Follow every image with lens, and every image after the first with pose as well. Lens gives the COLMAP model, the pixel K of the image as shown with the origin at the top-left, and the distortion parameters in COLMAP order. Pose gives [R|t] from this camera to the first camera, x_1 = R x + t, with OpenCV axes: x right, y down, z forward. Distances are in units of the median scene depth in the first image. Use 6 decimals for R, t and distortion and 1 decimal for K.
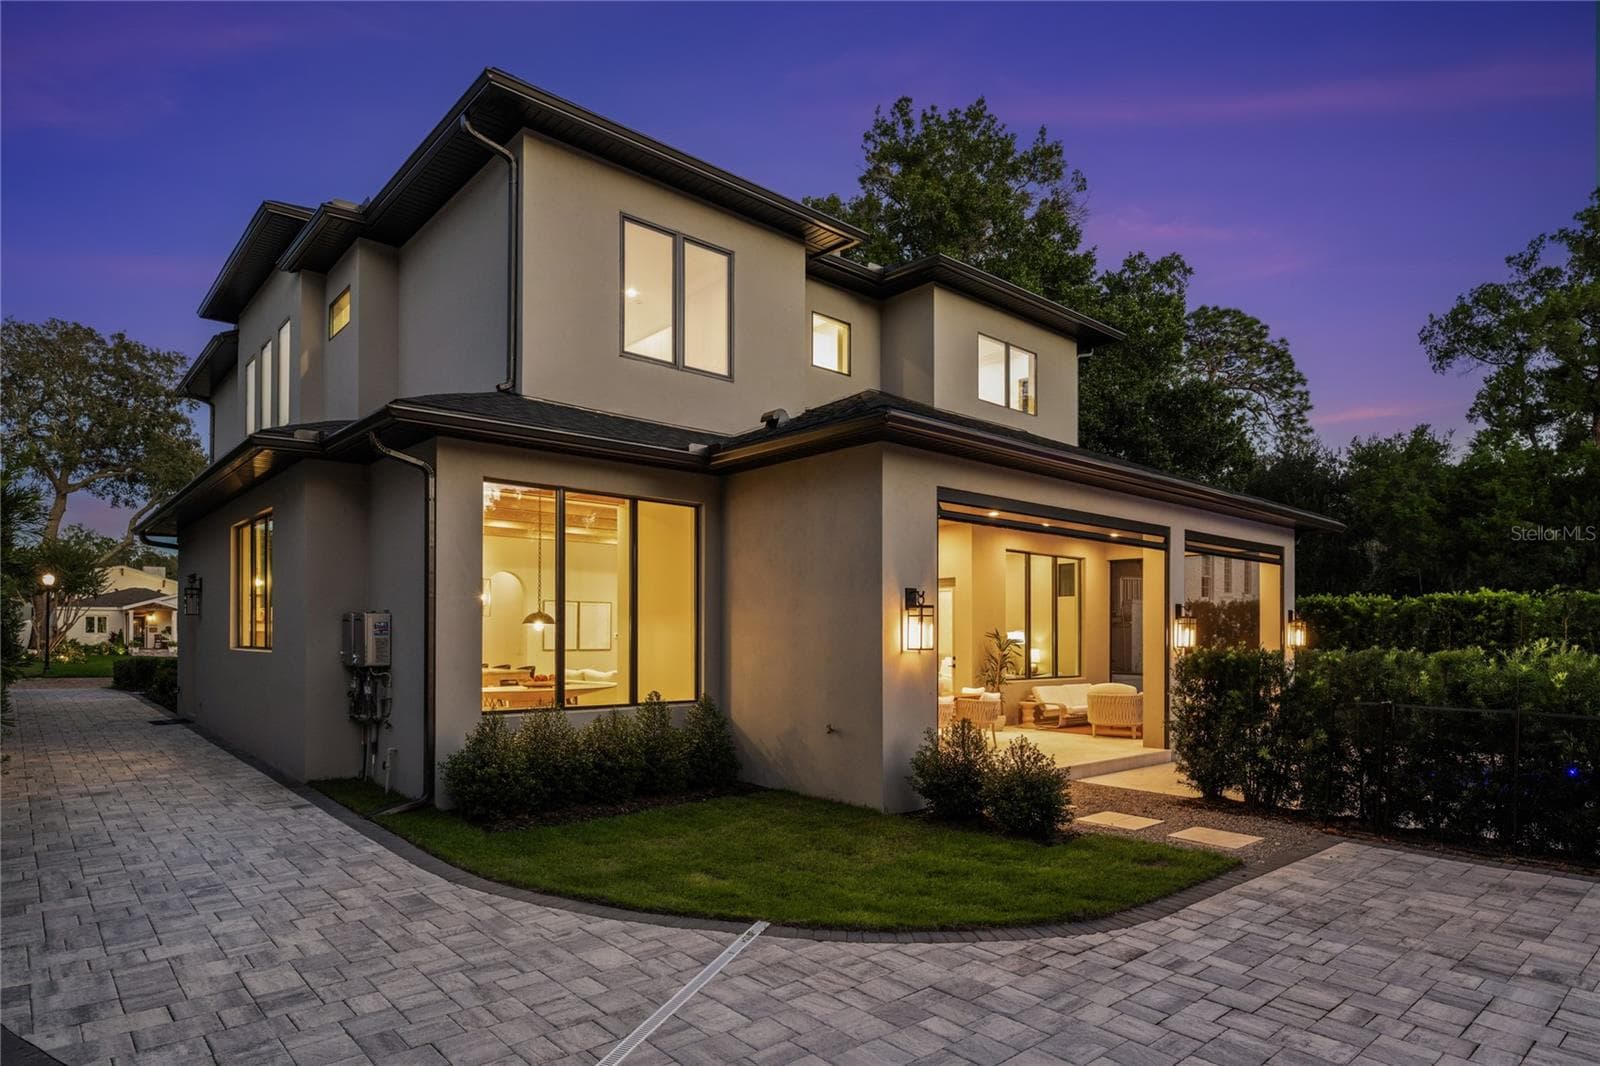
lens RADIAL K [[900.4, 0, 799.8], [0, 900.4, 629.7], [0, 0, 1]] dist [0.002618, -0.001080]
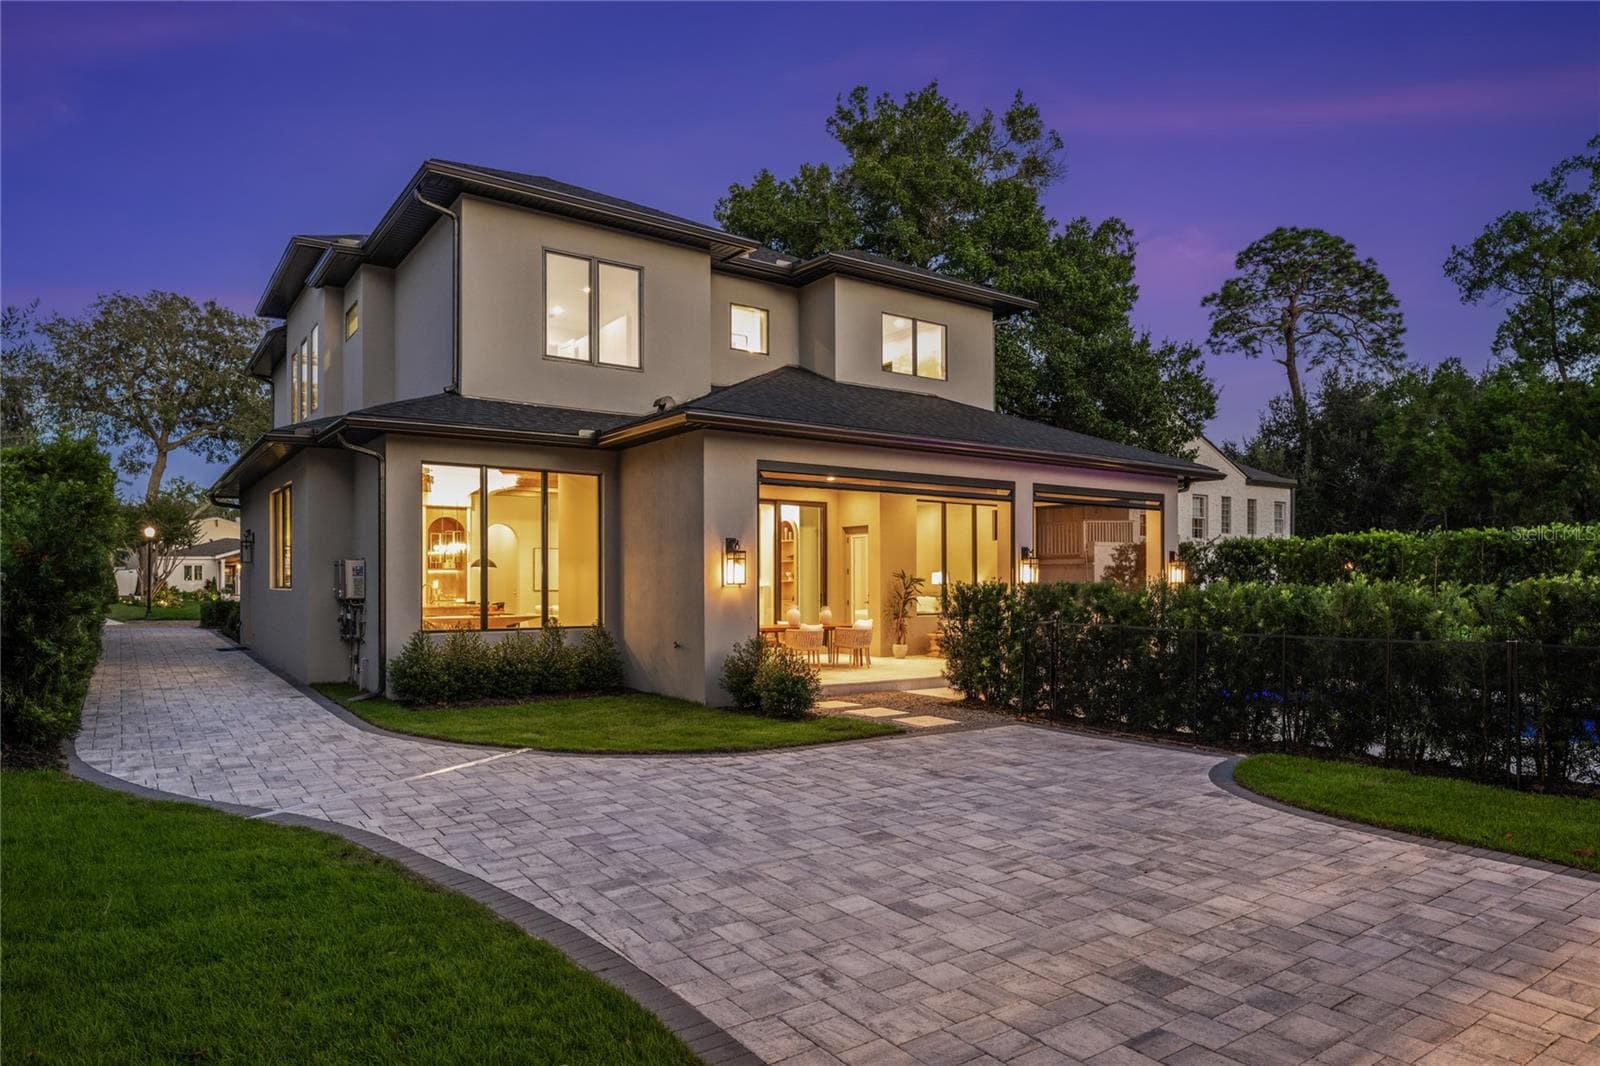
lens RADIAL K [[966.3, 0, 800.3], [0, 966.3, 576.2], [0, 0, 1]] dist [0.000697, -0.001245]
pose [[0.994169, -0.005893, -0.107673, 0.205761], [0.006046, 0.999981, 0.001091, 0.004880], [0.107665, -0.001736, 0.994186, -0.219944]]
